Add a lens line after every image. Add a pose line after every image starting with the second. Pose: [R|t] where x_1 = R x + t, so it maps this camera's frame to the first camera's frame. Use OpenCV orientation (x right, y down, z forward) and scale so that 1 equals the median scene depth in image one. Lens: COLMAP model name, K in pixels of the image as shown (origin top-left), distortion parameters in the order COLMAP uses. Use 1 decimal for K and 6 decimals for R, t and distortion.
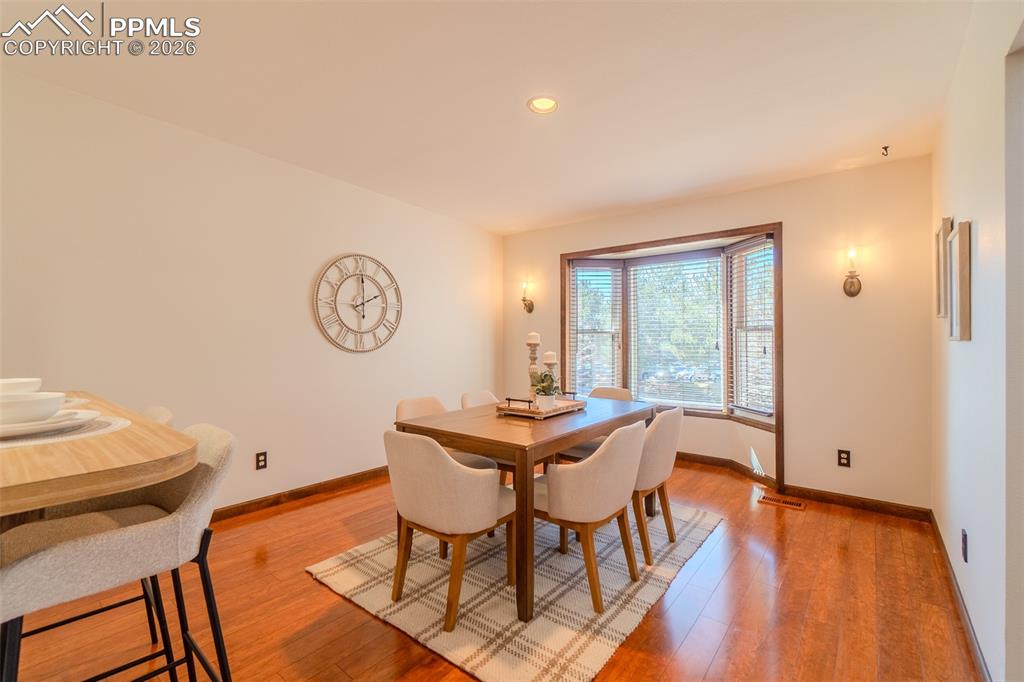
lens RADIAL K [[439.7, 0, 506.5], [0, 439.7, 338.5], [0, 0, 1]] dist [-0.001996, 0.000347]
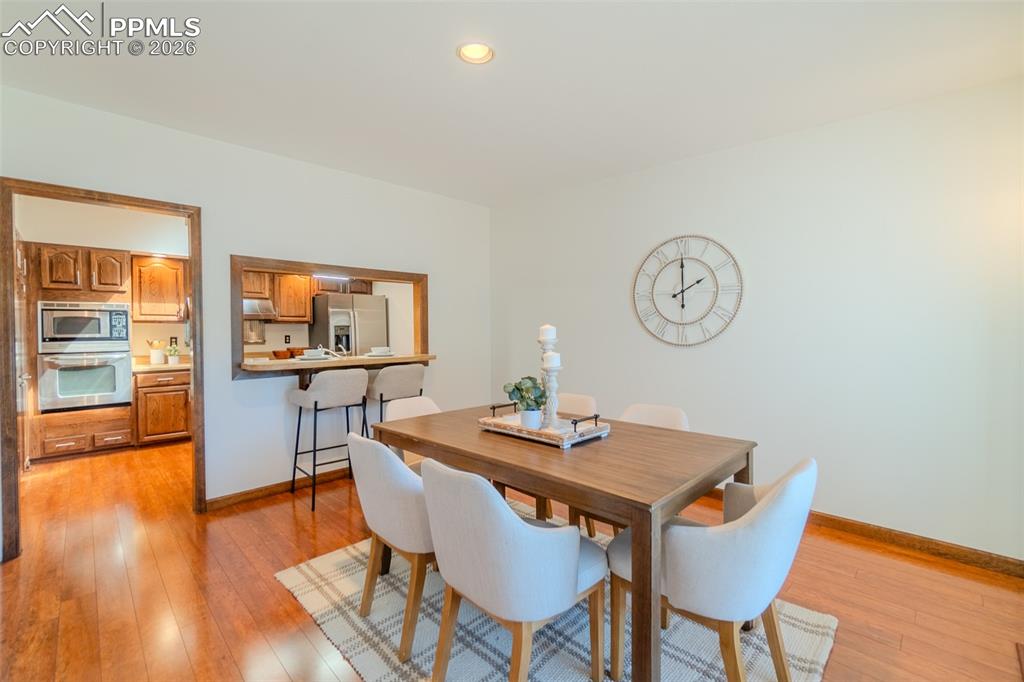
lens RADIAL K [[448.6, 0, 508.3], [0, 448.6, 337.1], [0, 0, 1]] dist [0.002671, 0.000242]
pose [[-0.110694, 0.016067, -0.993725, 0.610338], [0.005676, 0.999863, 0.015534, -0.003465], [0.993838, -0.003921, -0.110770, 0.756249]]
